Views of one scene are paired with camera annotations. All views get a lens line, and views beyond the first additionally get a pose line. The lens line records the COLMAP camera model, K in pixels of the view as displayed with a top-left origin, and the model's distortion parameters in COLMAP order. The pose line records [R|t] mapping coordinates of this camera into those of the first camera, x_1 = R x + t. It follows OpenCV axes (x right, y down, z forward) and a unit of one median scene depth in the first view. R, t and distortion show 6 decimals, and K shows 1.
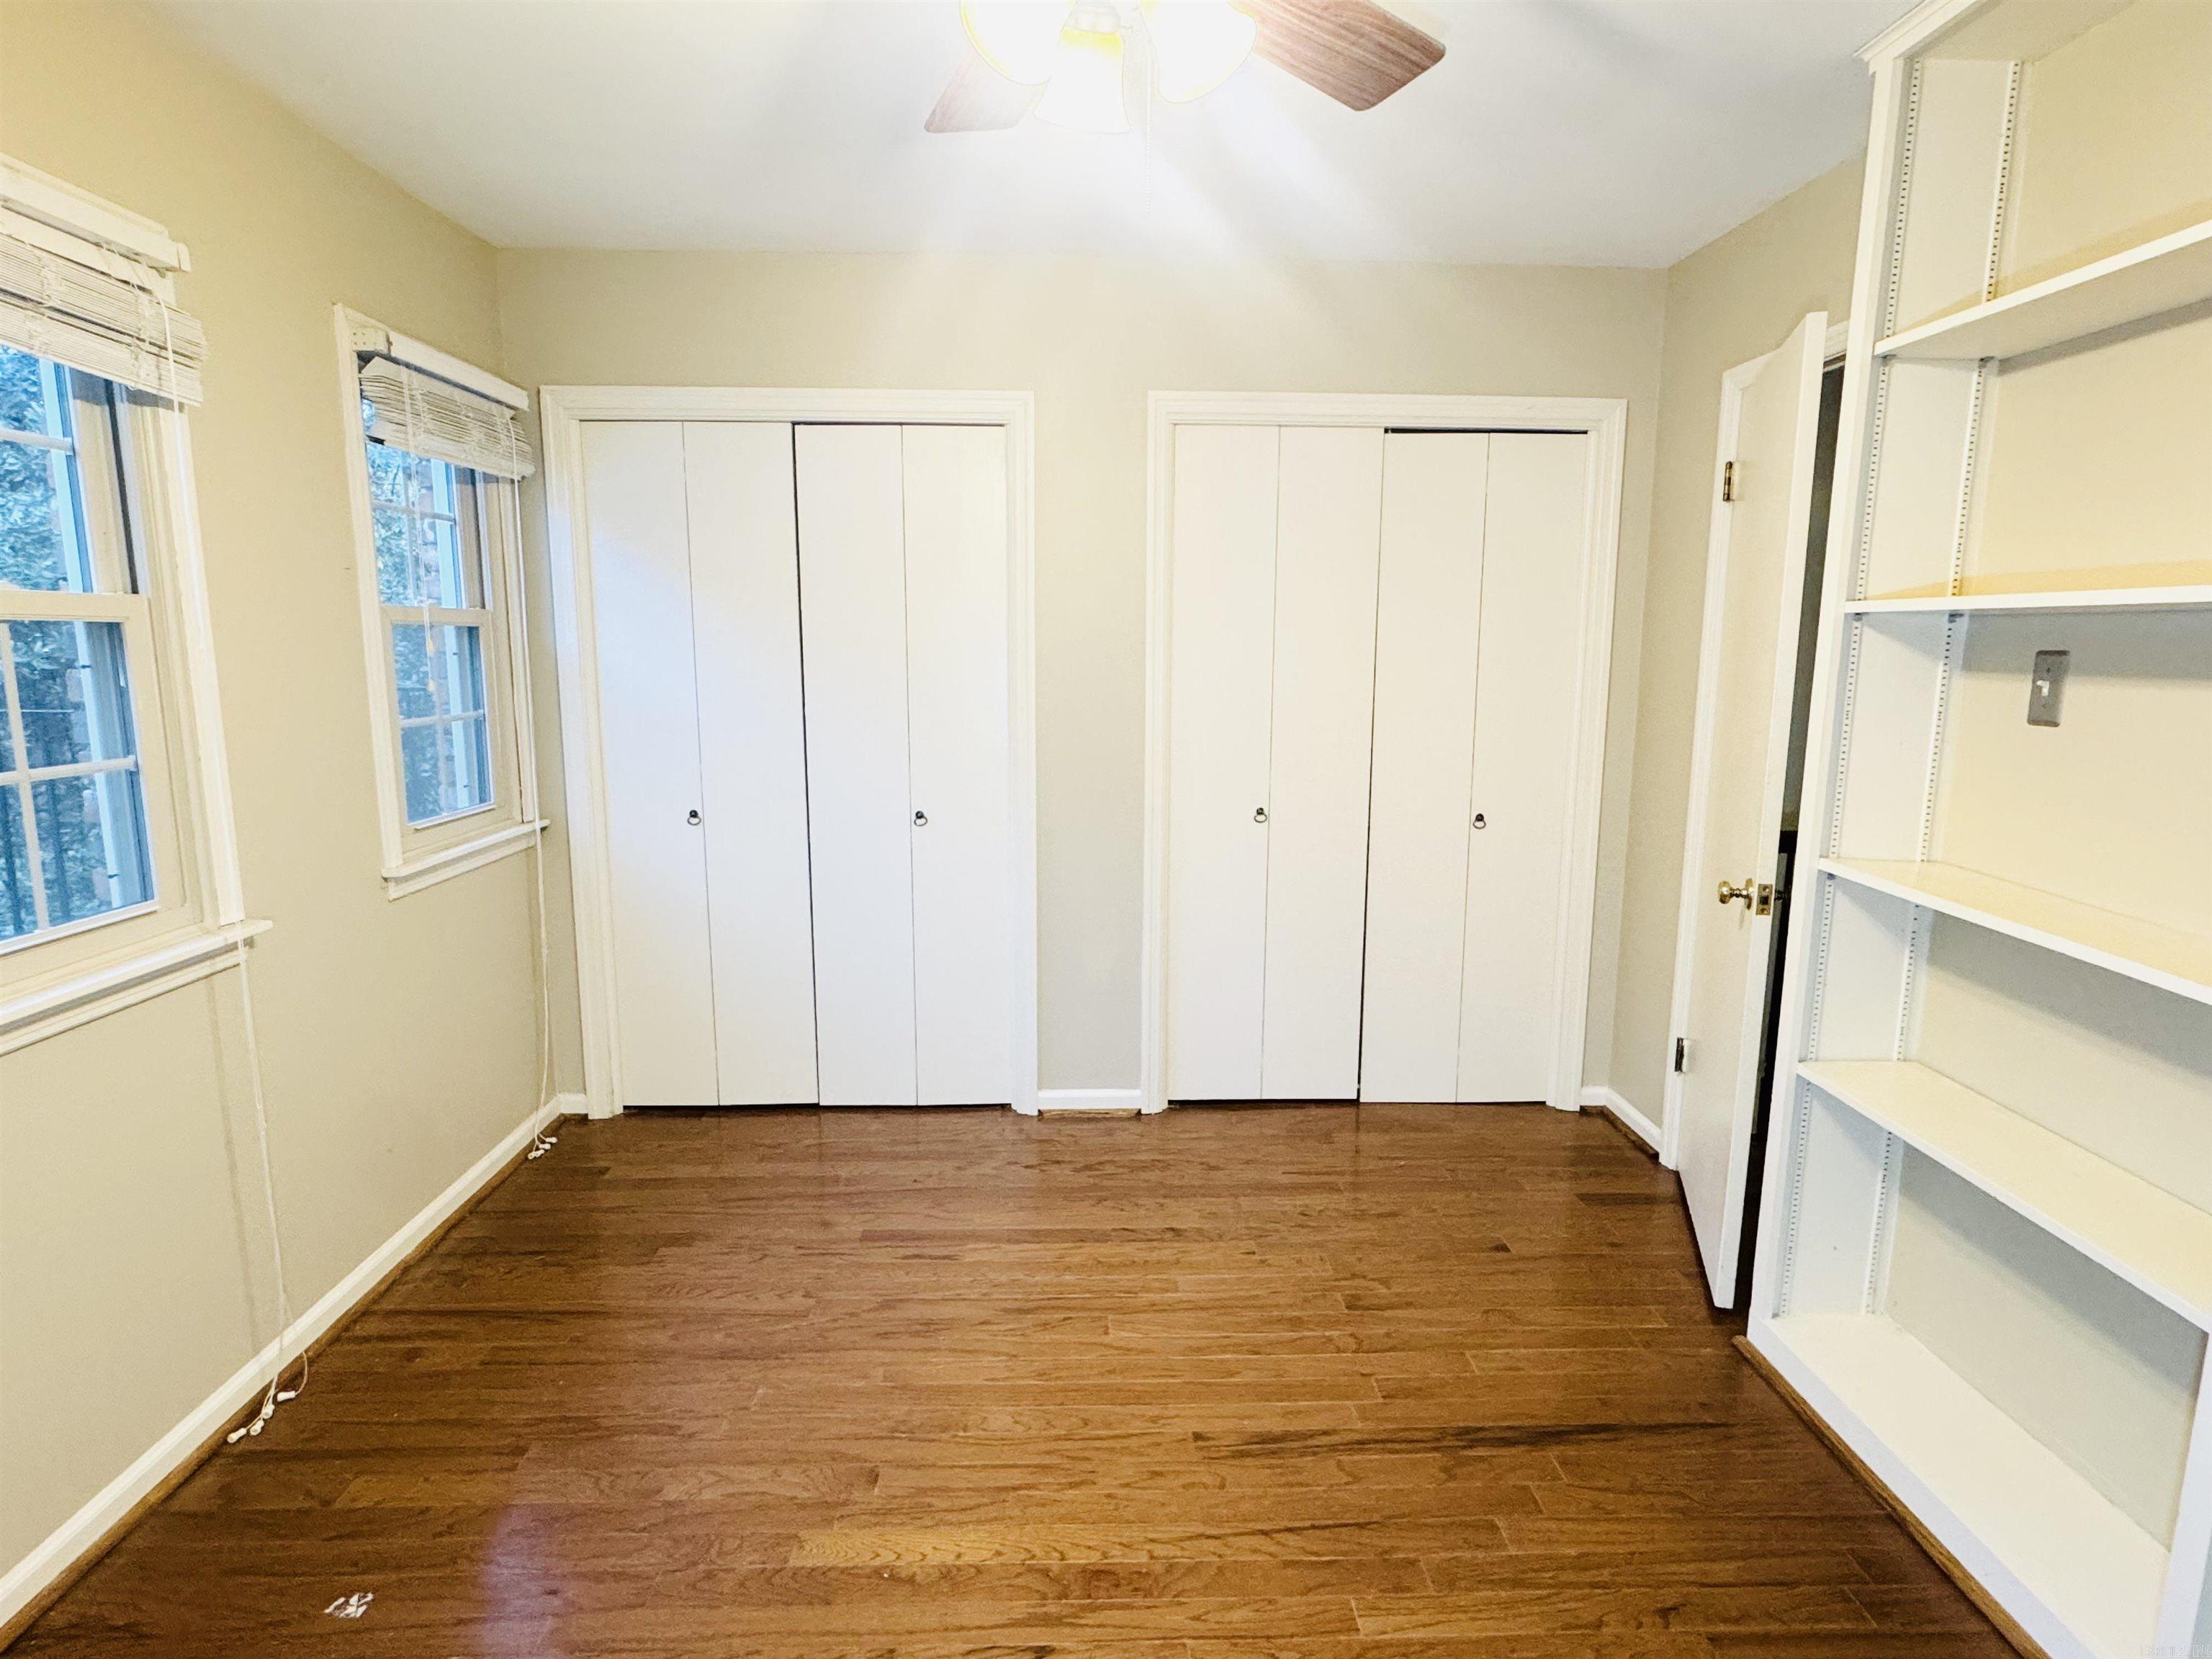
lens RADIAL K [[1193.2, 0, 1101.7], [0, 1193.2, 838.3], [0, 0, 1]] dist [-0.004351, 0.001866]
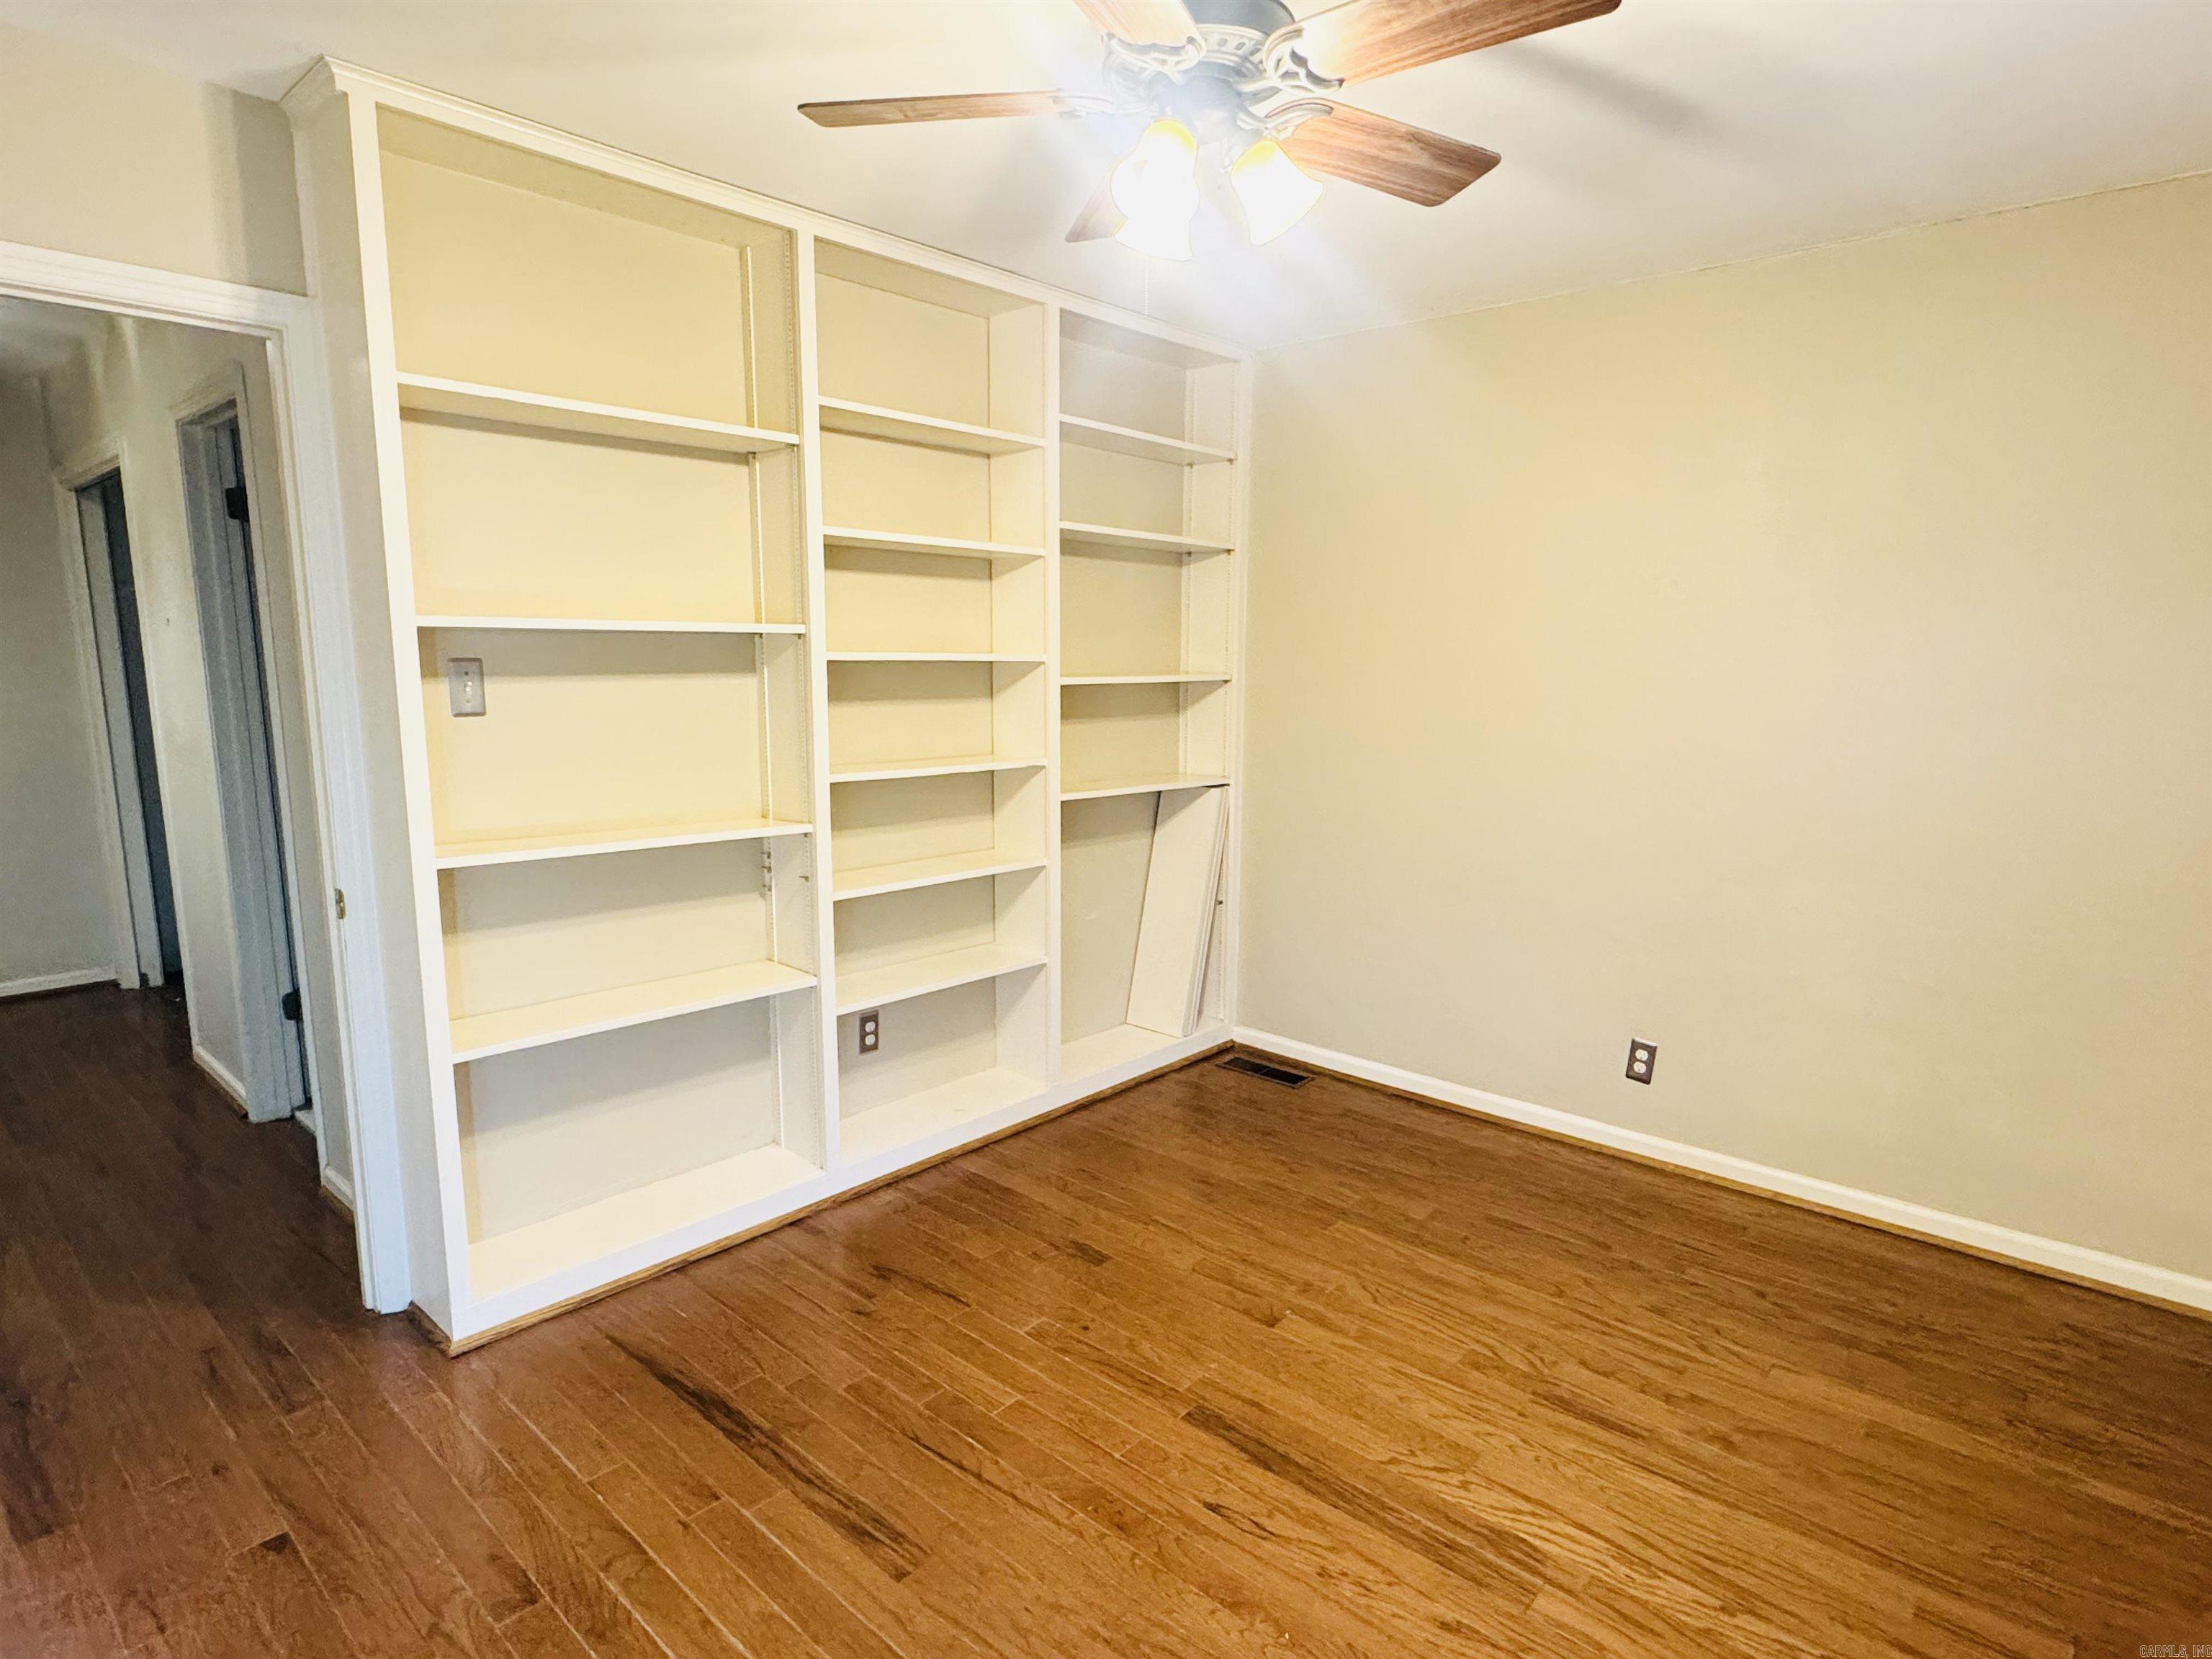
lens RADIAL K [[1193.2, 0, 1101.7], [0, 1193.2, 838.3], [0, 0, 1]] dist [-0.004351, 0.001866]
pose [[-0.721121, -0.126411, 0.681179, -0.437592], [0.100280, 0.953814, 0.283166, -0.196032], [-0.685513, 0.272506, -0.675139, 1.061991]]
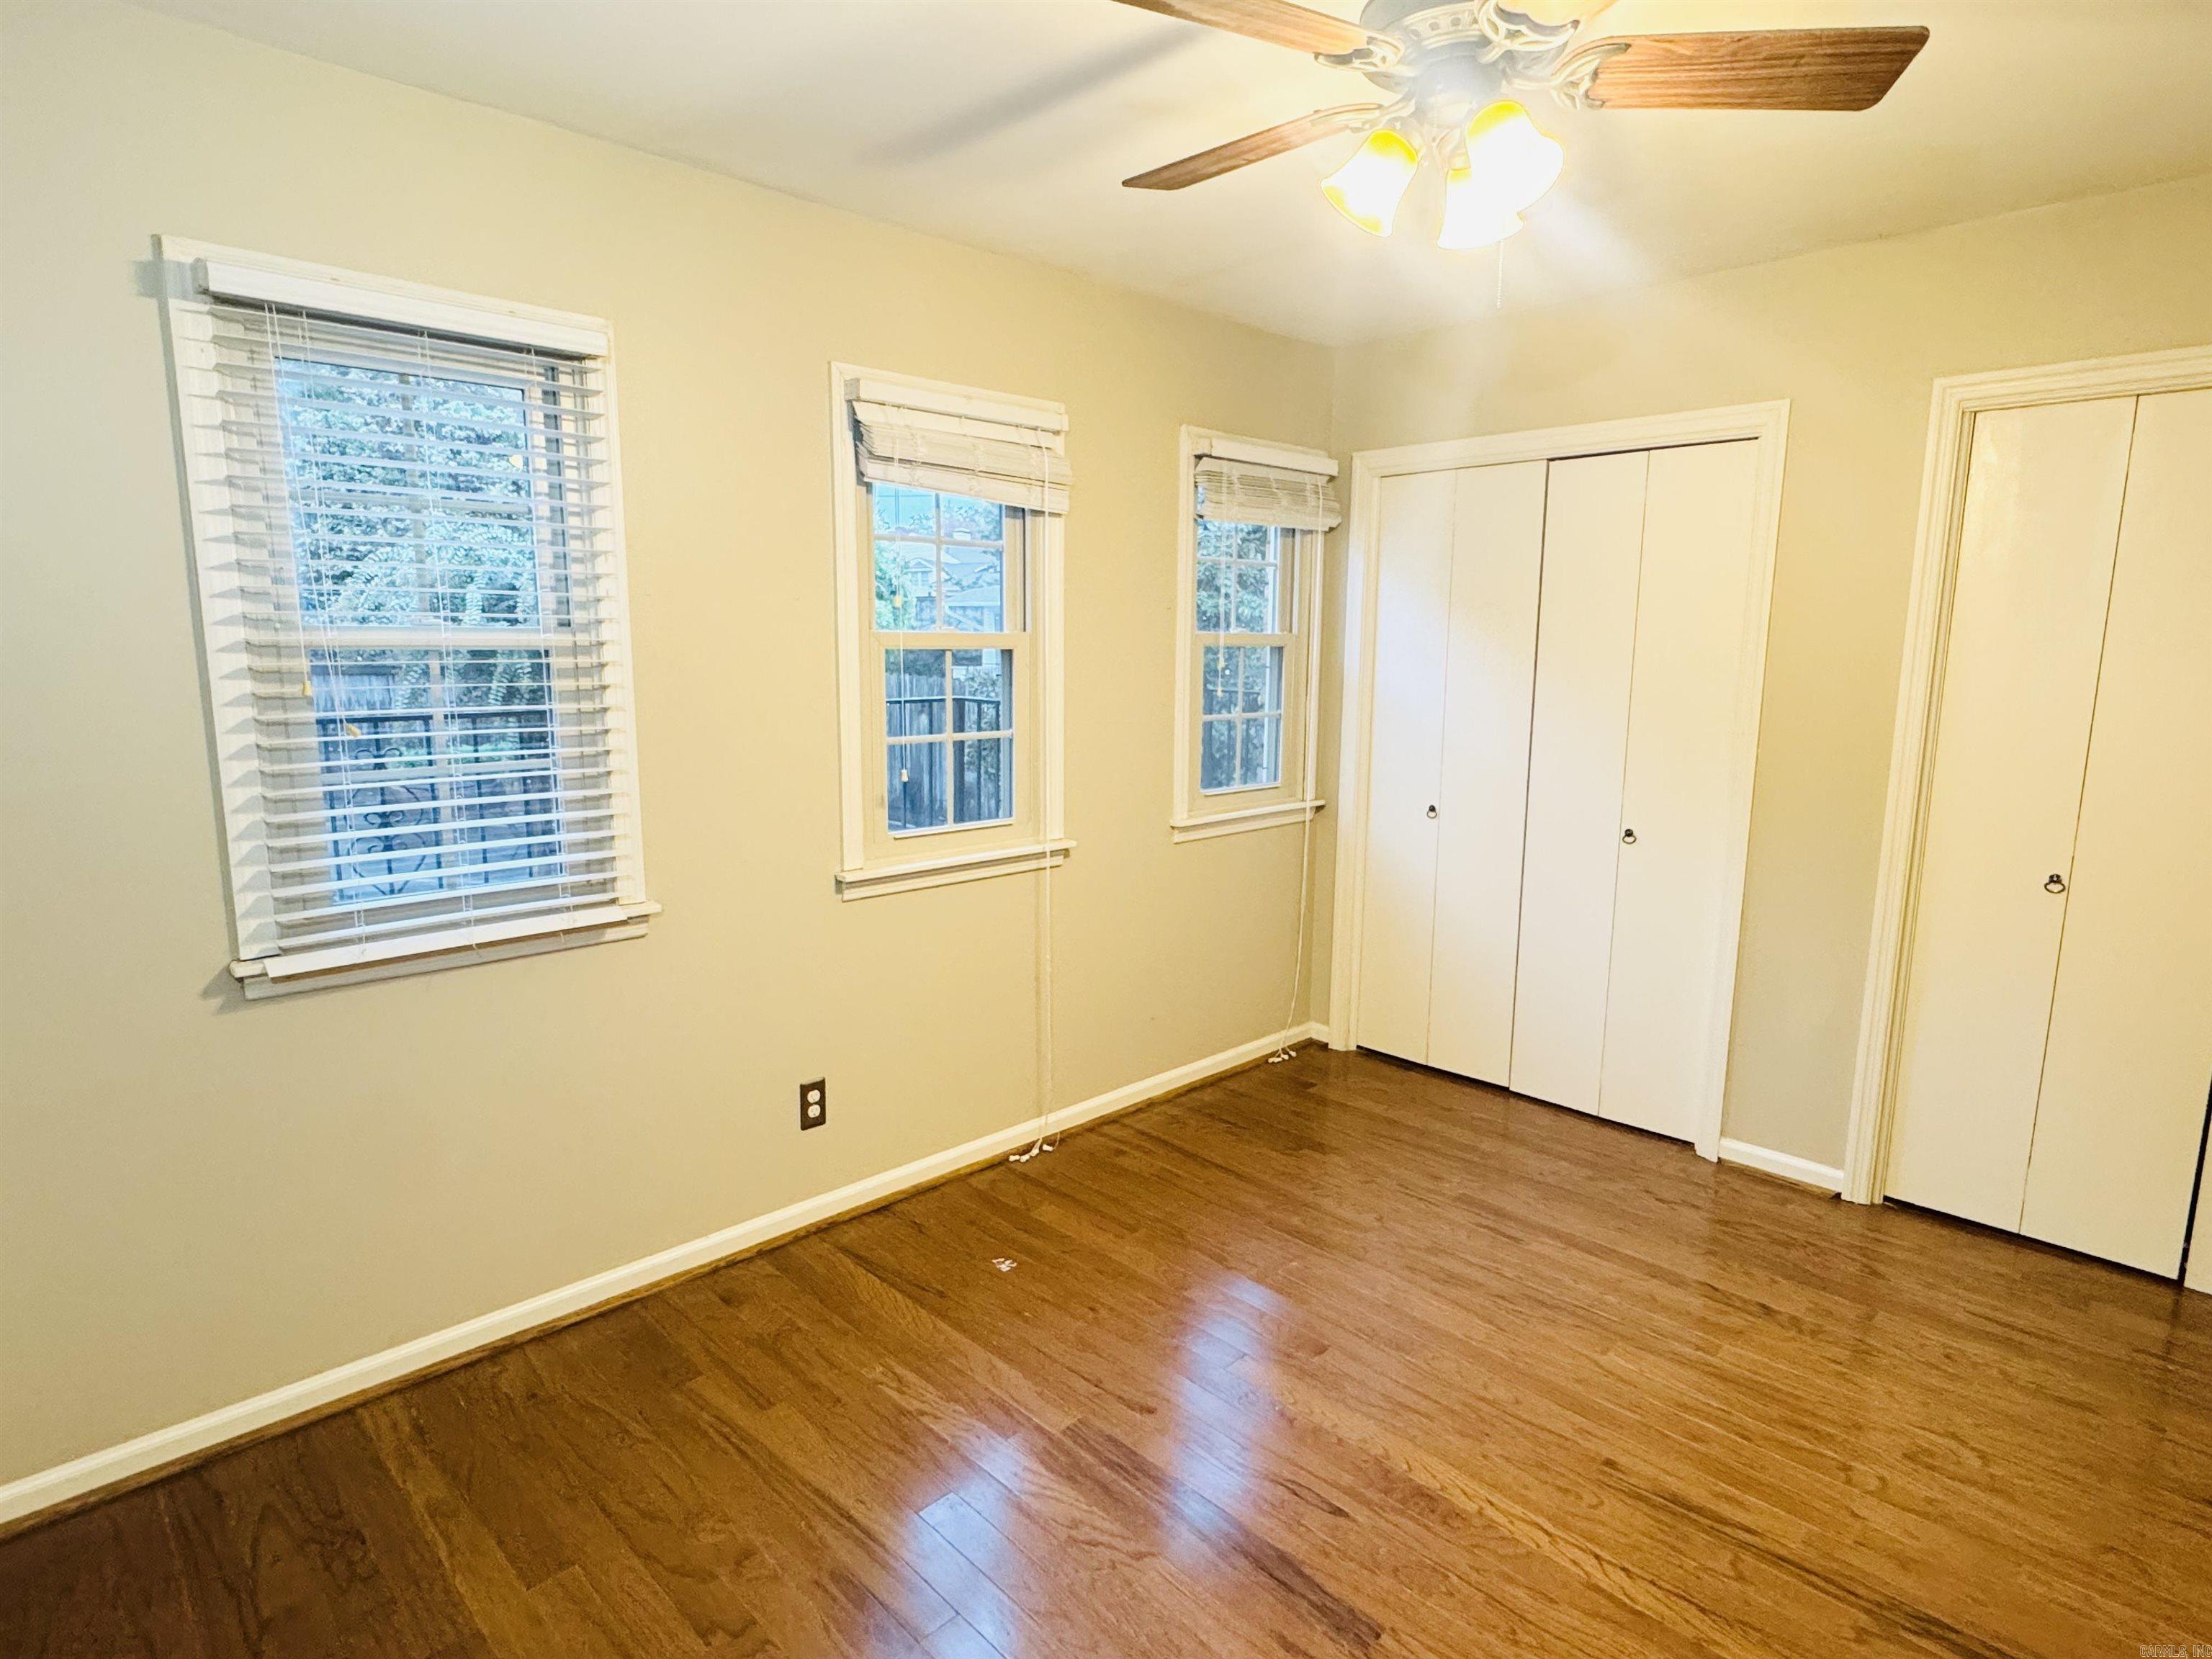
lens RADIAL K [[1193.2, 0, 1101.7], [0, 1193.2, 838.3], [0, 0, 1]] dist [-0.004351, 0.001866]
pose [[0.672634, 0.121997, -0.729850, 0.364522], [-0.123288, 0.991006, 0.052027, -0.015824], [0.729632, 0.054987, 0.681625, -0.021002]]
